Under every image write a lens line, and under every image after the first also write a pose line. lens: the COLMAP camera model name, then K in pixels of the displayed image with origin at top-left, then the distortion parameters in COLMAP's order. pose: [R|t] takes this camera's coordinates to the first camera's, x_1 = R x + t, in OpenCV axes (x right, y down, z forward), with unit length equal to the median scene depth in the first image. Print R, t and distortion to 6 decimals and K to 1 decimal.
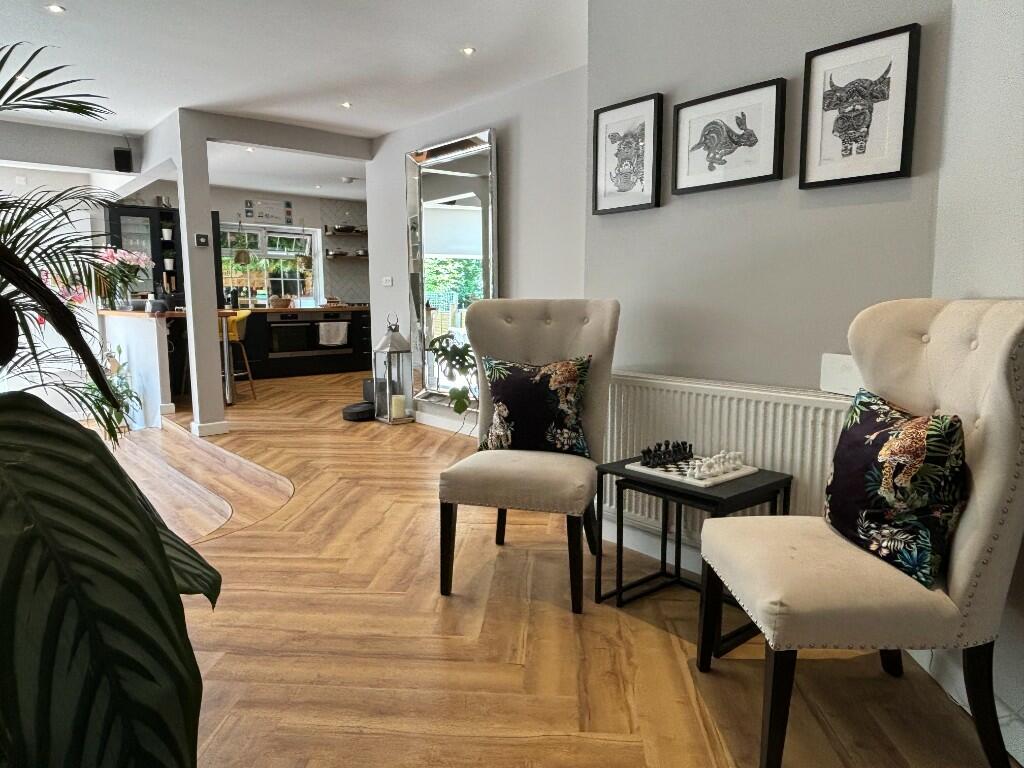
lens RADIAL K [[683.3, 0, 512.0], [0, 683.3, 384.0], [0, 0, 1]] dist [0.054183, -0.000659]
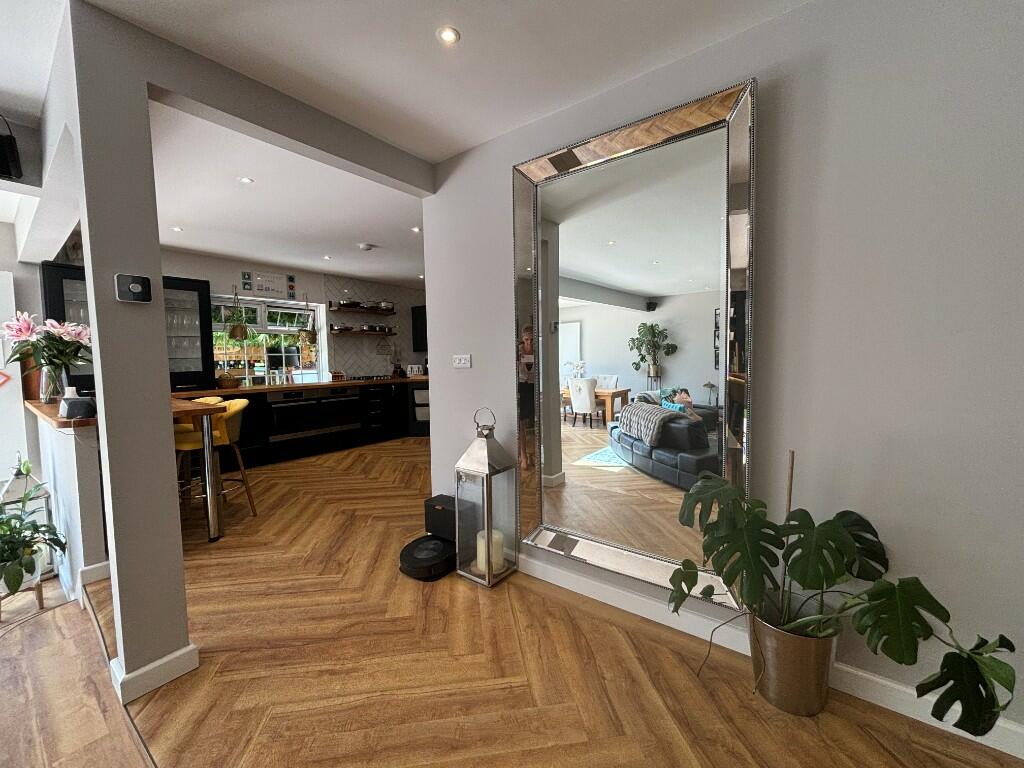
lens RADIAL K [[413.7, 0, 512.0], [0, 413.7, 384.0], [0, 0, 1]] dist [-0.000916, 0.000245]
pose [[0.978571, -0.025439, 0.204332, -0.141590], [0.038734, 0.997366, -0.061329, -0.063868], [-0.202234, 0.067929, 0.976979, 0.375012]]
